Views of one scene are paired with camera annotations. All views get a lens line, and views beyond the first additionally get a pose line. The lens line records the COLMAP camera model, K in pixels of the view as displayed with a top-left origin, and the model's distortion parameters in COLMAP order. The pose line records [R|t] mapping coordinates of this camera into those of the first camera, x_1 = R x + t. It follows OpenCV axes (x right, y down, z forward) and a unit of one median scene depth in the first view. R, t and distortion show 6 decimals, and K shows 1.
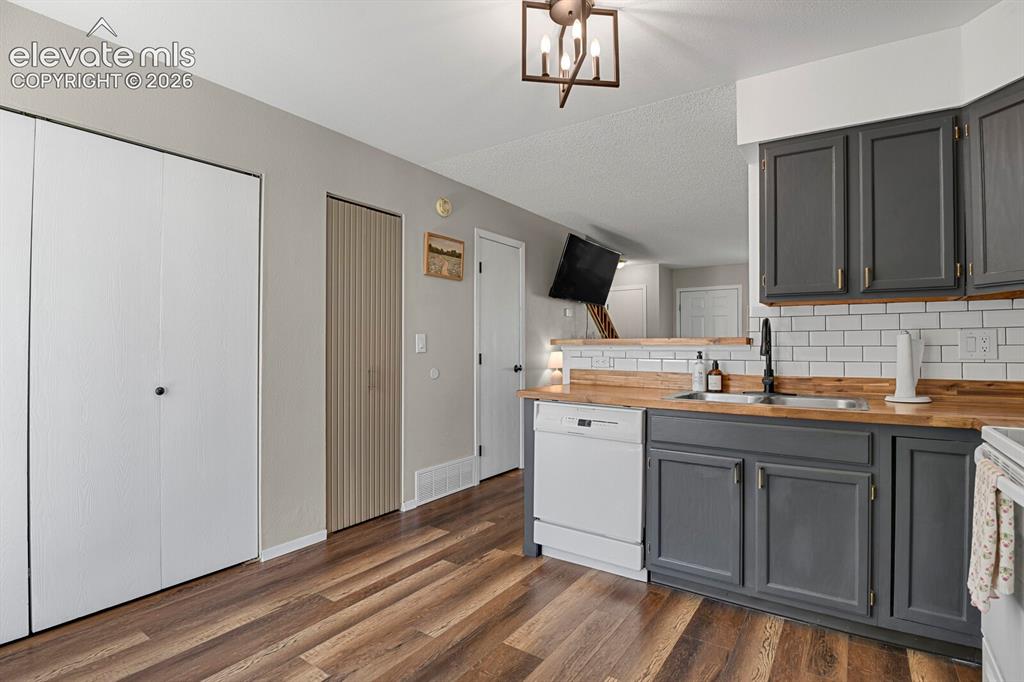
lens RADIAL K [[501.7, 0, 518.0], [0, 501.7, 340.2], [0, 0, 1]] dist [-0.027149, -0.002313]
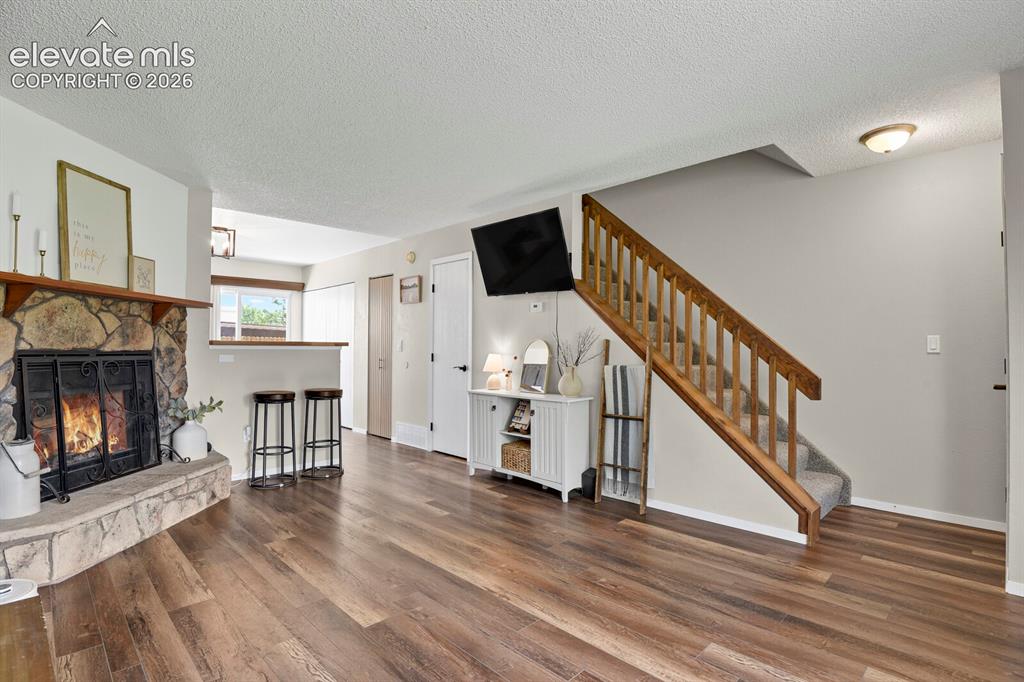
lens RADIAL K [[501.7, 0, 513.1], [0, 501.7, 344.0], [0, 0, 1]] dist [-0.027149, -0.002313]
pose [[-0.183595, -0.012608, -0.982921, 1.876291], [0.005542, 0.999889, -0.013861, 0.033640], [0.982986, -0.007992, -0.183505, 2.294103]]
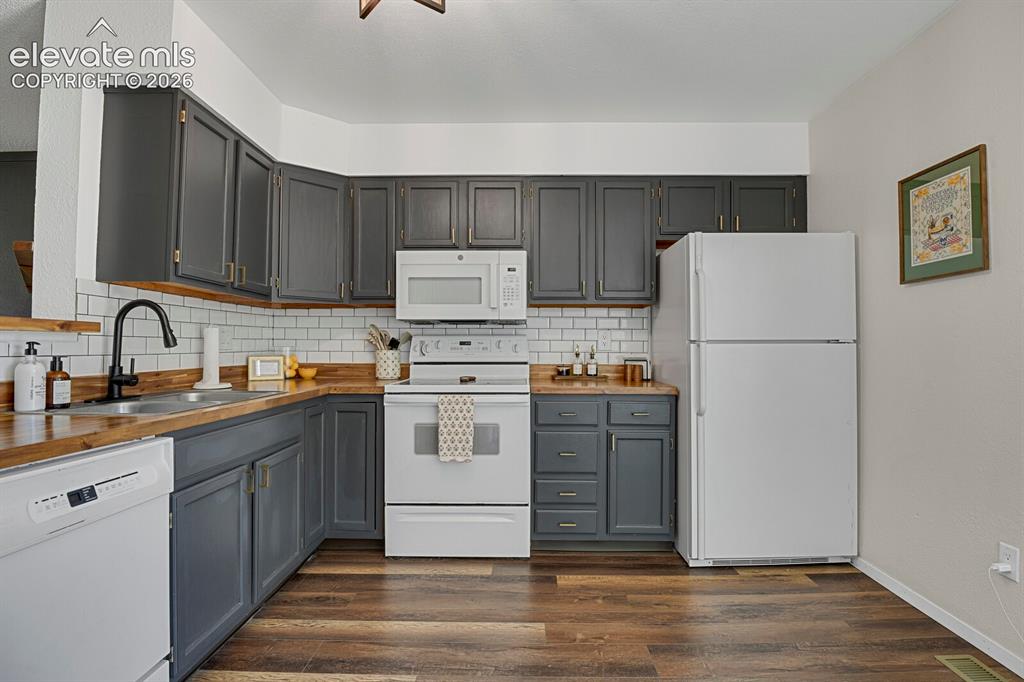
lens RADIAL K [[501.7, 0, 521.5], [0, 501.7, 341.6], [0, 0, 1]] dist [-0.027149, -0.002313]
pose [[-0.556806, 0.007549, 0.830608, -0.435573], [-0.014197, 0.999726, -0.018604, 0.025209], [-0.830521, -0.022151, -0.556547, 0.863726]]
